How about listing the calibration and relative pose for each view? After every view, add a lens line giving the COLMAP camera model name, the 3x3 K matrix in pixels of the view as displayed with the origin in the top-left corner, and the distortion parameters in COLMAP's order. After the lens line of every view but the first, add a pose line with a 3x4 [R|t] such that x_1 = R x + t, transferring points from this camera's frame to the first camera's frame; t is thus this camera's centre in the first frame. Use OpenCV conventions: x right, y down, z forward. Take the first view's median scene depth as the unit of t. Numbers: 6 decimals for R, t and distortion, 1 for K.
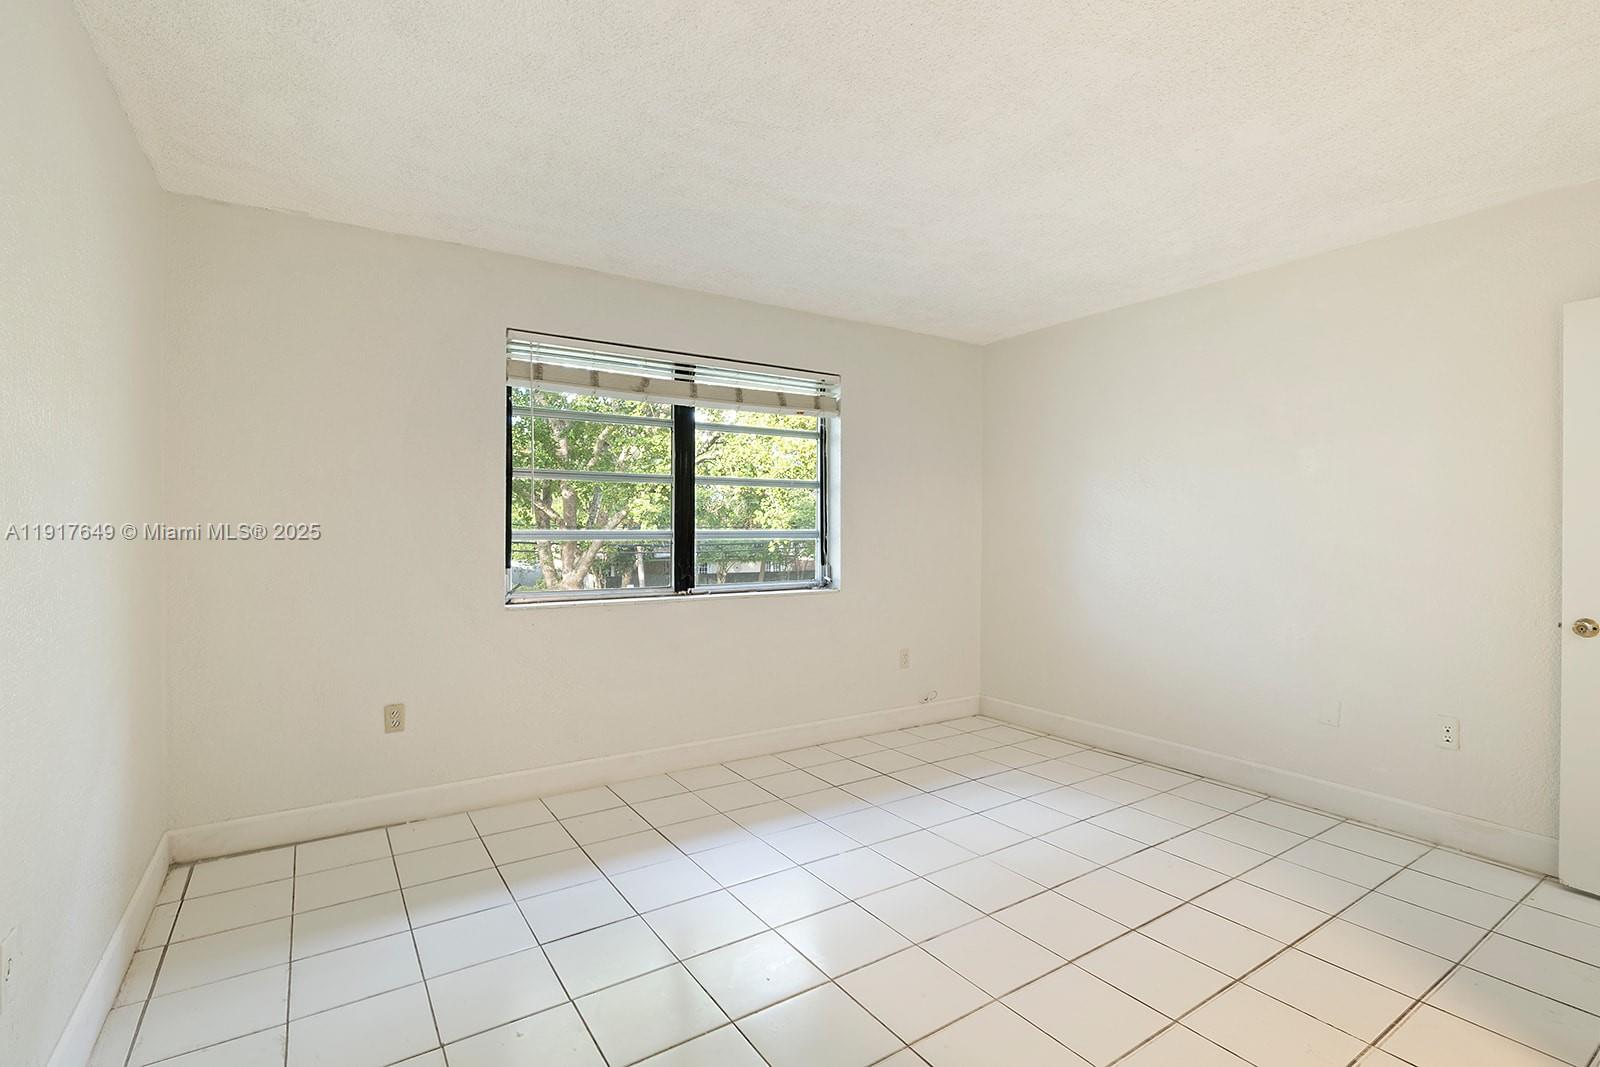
lens RADIAL K [[740.0, 0, 799.8], [0, 740.0, 528.6], [0, 0, 1]] dist [-0.001340, 0.000067]
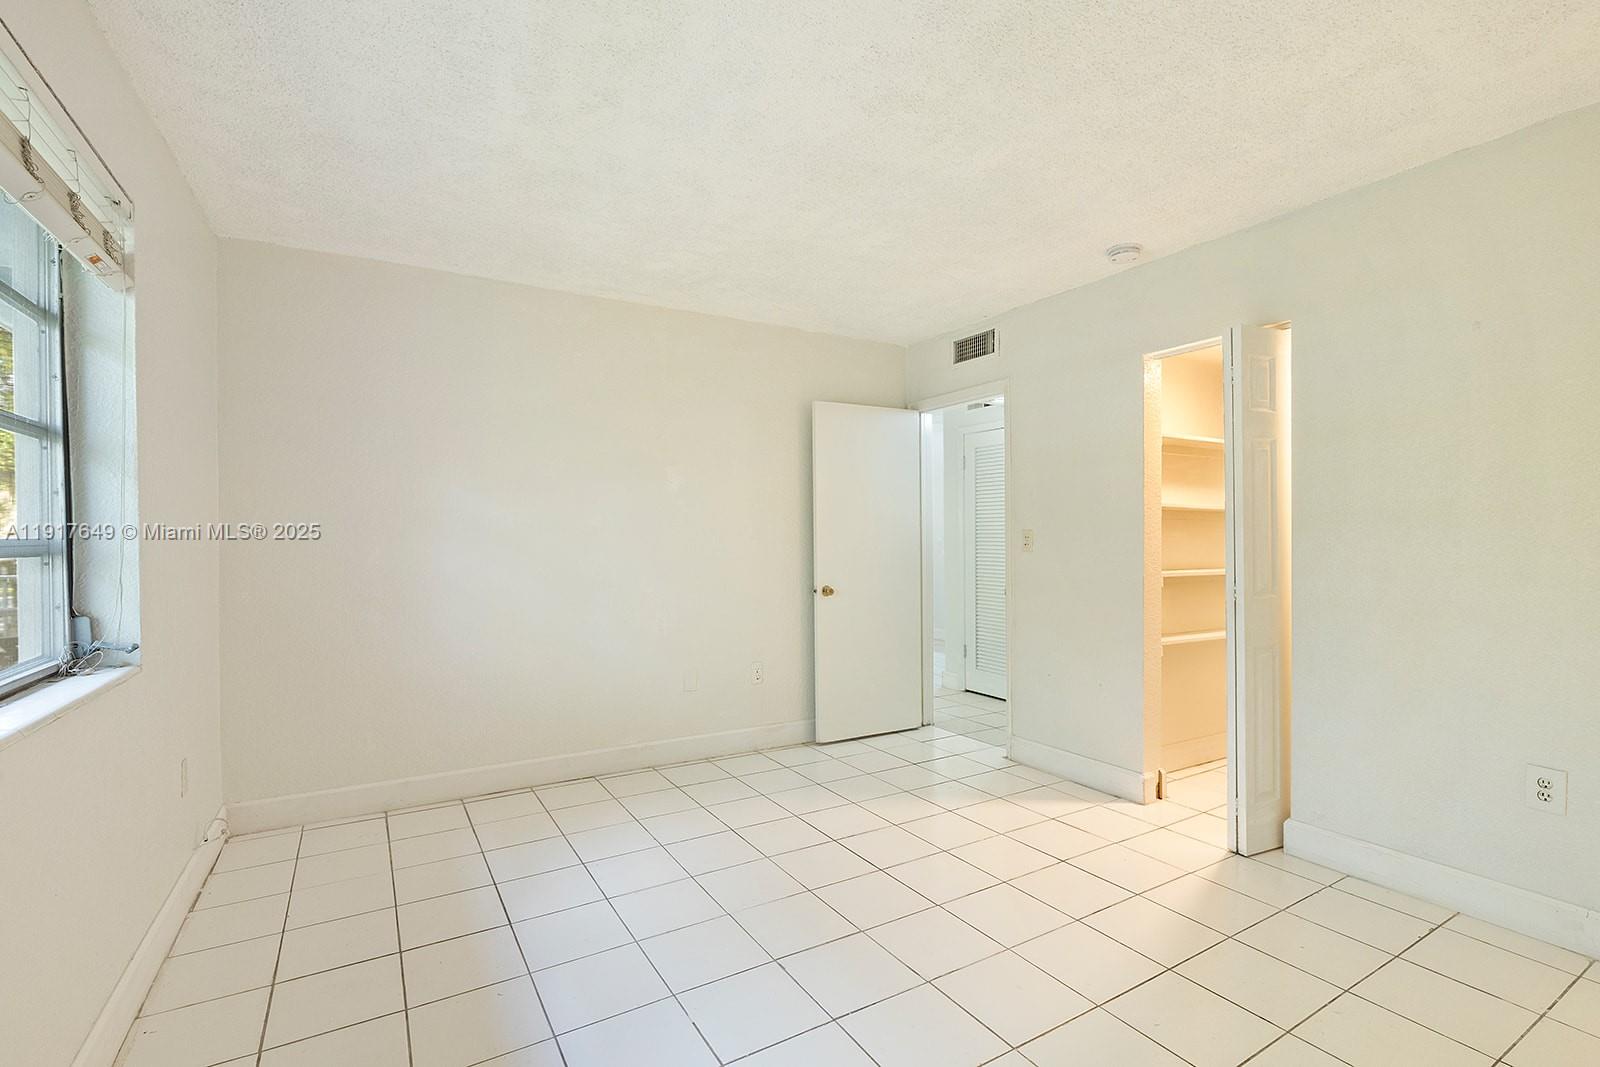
lens RADIAL K [[740.0, 0, 799.7], [0, 740.0, 542.7], [0, 0, 1]] dist [-0.001340, 0.000067]
pose [[0.046949, -0.013790, 0.998802, -0.480216], [-0.001057, 0.999903, 0.013855, -0.003535], [-0.998897, -0.001706, 0.046930, 0.692121]]
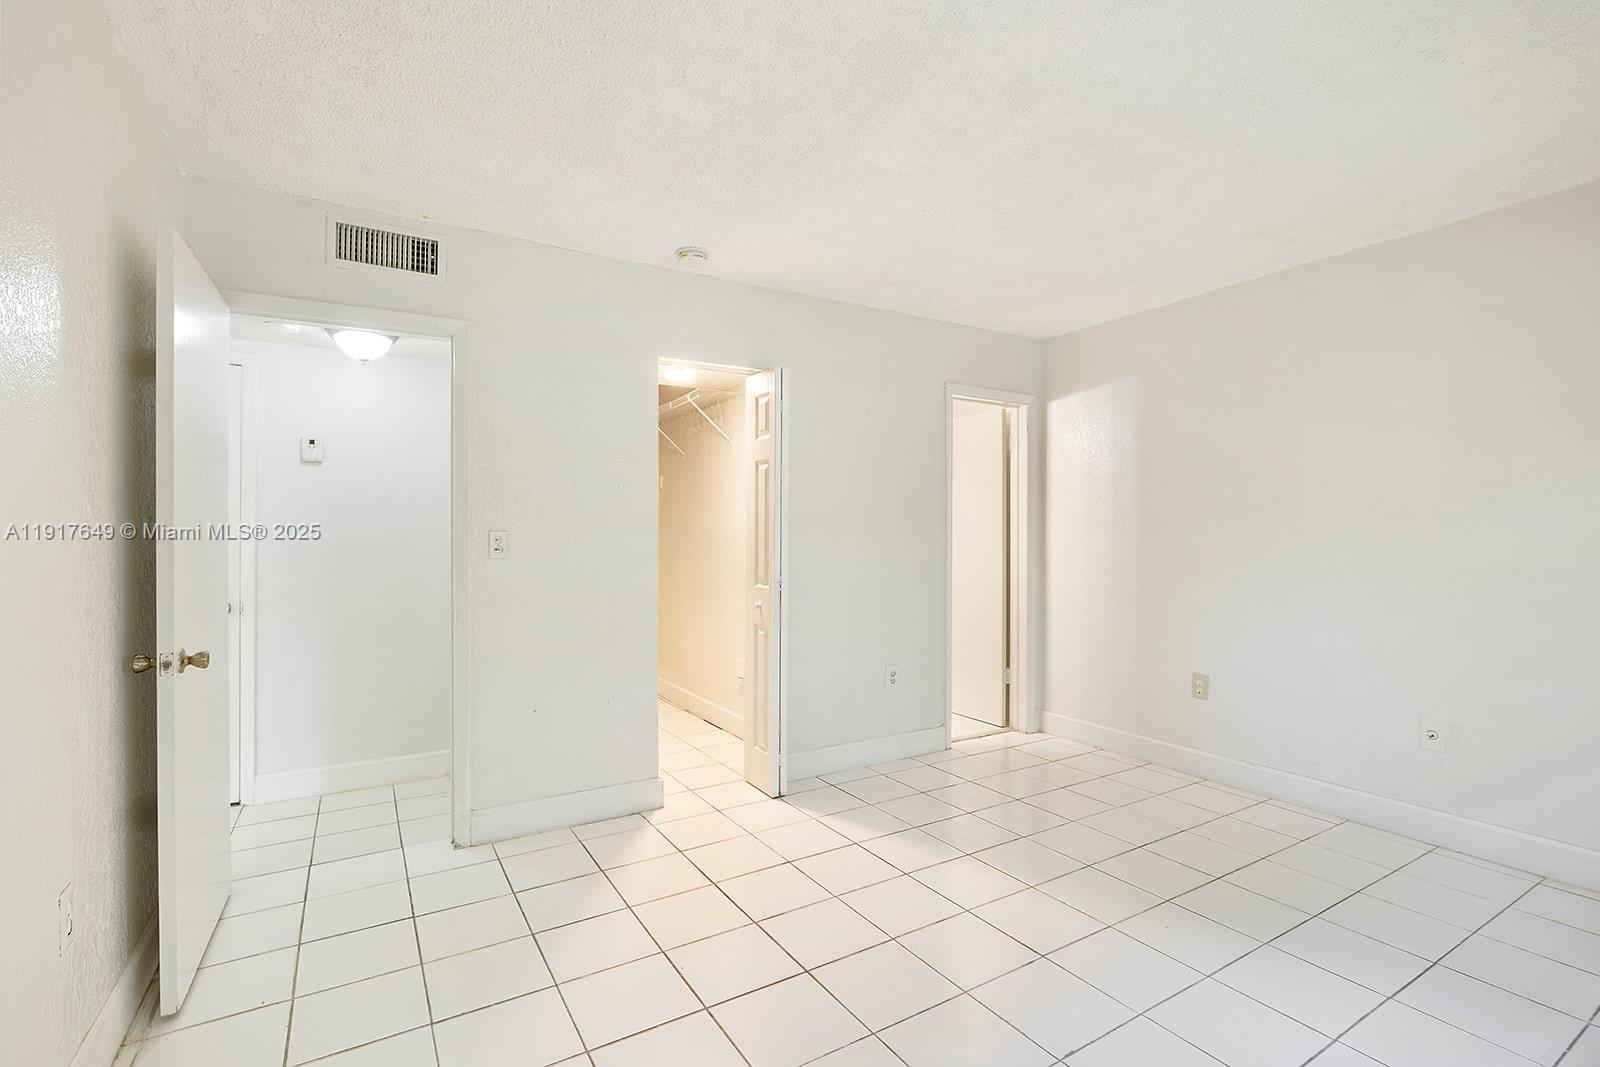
lens RADIAL K [[740.0, 0, 799.6], [0, 740.0, 534.7], [0, 0, 1]] dist [-0.001340, 0.000067]
pose [[-0.999125, -0.003657, 0.041669, 0.268017], [-0.003858, 0.999981, -0.004743, 0.000245], [-0.041651, -0.004900, -0.999120, 1.235244]]
